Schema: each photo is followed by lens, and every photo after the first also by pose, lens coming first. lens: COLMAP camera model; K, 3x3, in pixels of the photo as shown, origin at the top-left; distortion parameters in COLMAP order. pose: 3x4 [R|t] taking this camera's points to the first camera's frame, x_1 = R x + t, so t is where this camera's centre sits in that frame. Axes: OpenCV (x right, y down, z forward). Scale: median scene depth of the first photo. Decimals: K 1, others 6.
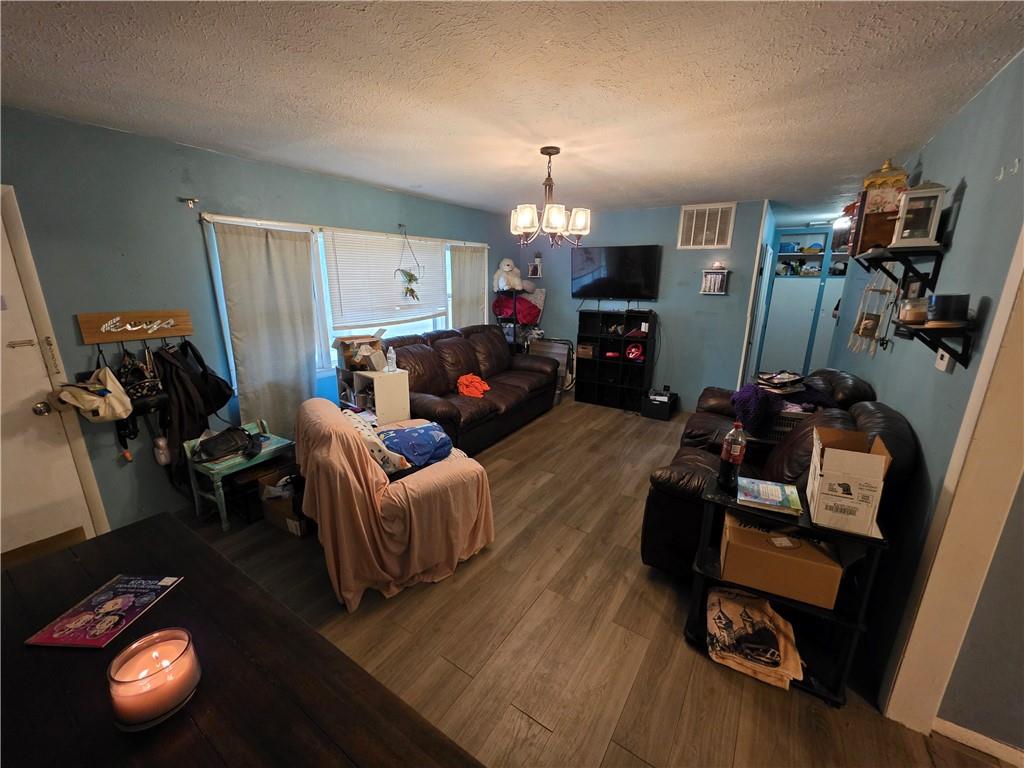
lens RADIAL K [[408.5, 0, 517.2], [0, 408.5, 381.8], [0, 0, 1]] dist [0.000886, -0.000051]
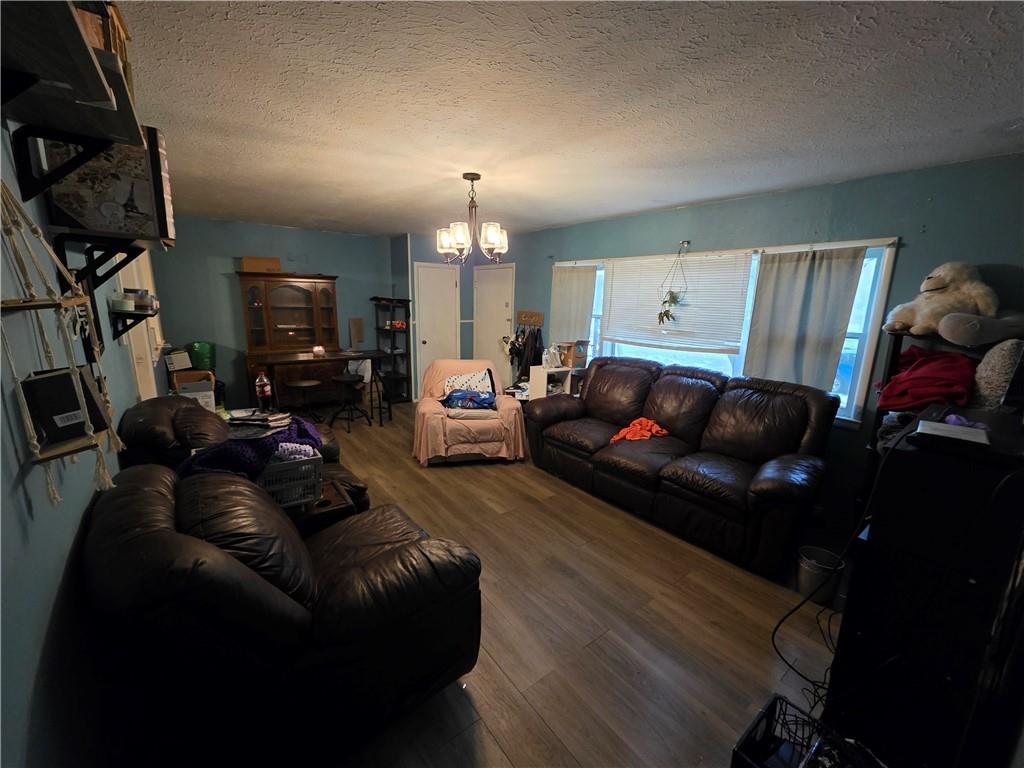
lens RADIAL K [[408.5, 0, 509.7], [0, 408.5, 380.5], [0, 0, 1]] dist [0.000886, -0.000051]
pose [[-0.335188, 0.179562, -0.924882, 0.821029], [-0.260613, 0.925695, 0.274169, -0.278629], [0.905389, 0.332934, -0.263486, 1.110905]]
